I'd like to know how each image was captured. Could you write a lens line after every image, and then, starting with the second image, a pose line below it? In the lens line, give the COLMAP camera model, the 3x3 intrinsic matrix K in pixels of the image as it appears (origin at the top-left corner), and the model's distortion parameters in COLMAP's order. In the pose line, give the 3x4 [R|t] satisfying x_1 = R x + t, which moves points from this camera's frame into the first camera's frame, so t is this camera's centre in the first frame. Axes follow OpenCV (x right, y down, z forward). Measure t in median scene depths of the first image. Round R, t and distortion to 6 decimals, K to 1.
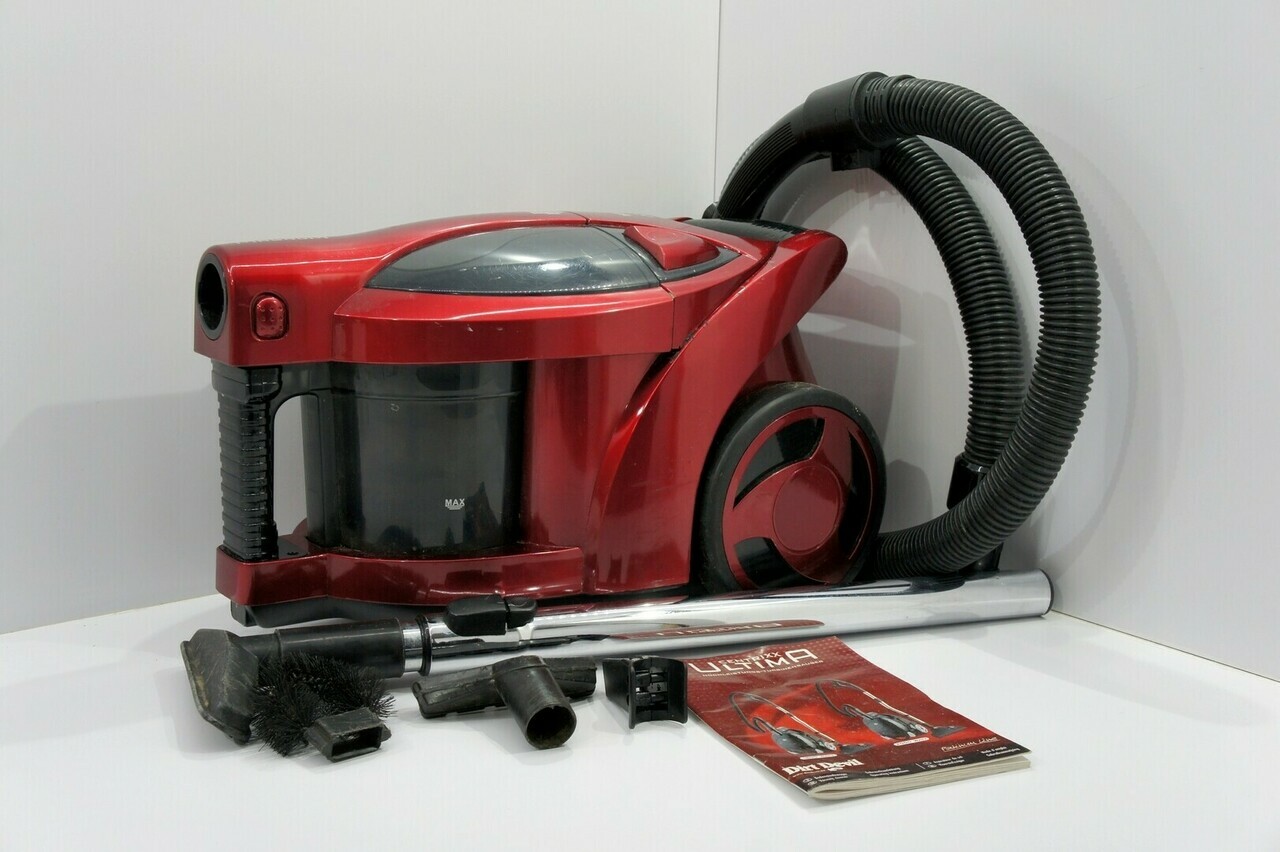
lens RADIAL K [[1641.1, 0, 643.8], [0, 1641.1, 428.3], [0, 0, 1]] dist [0.097993, 0.000000]
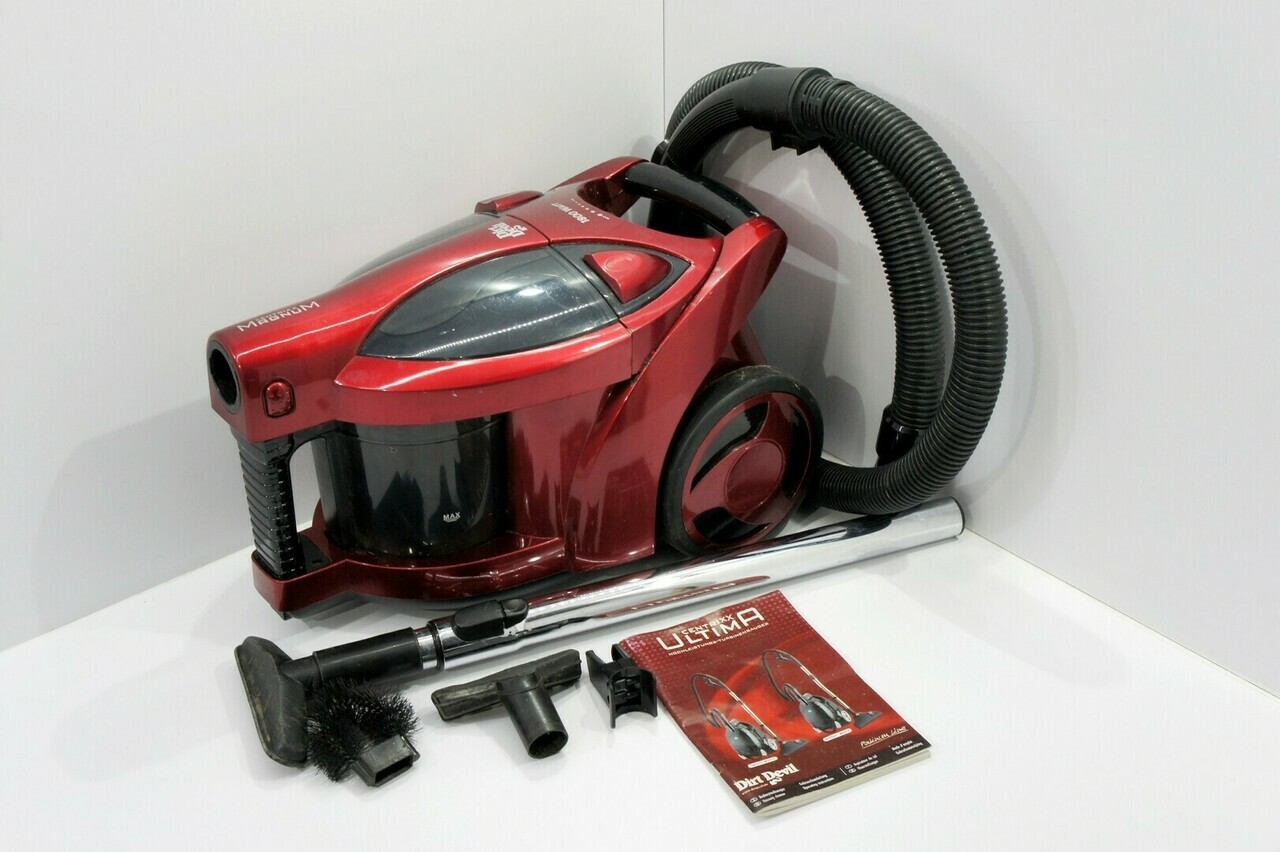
lens RADIAL K [[1641.1, 0, 643.1], [0, 1641.1, 424.0], [0, 0, 1]] dist [0.097993, 0.000000]
pose [[0.998864, -0.046250, 0.011495, 0.010631], [0.039544, 0.938972, 0.341712, -0.418350], [-0.026598, -0.340869, 0.939734, -0.078967]]
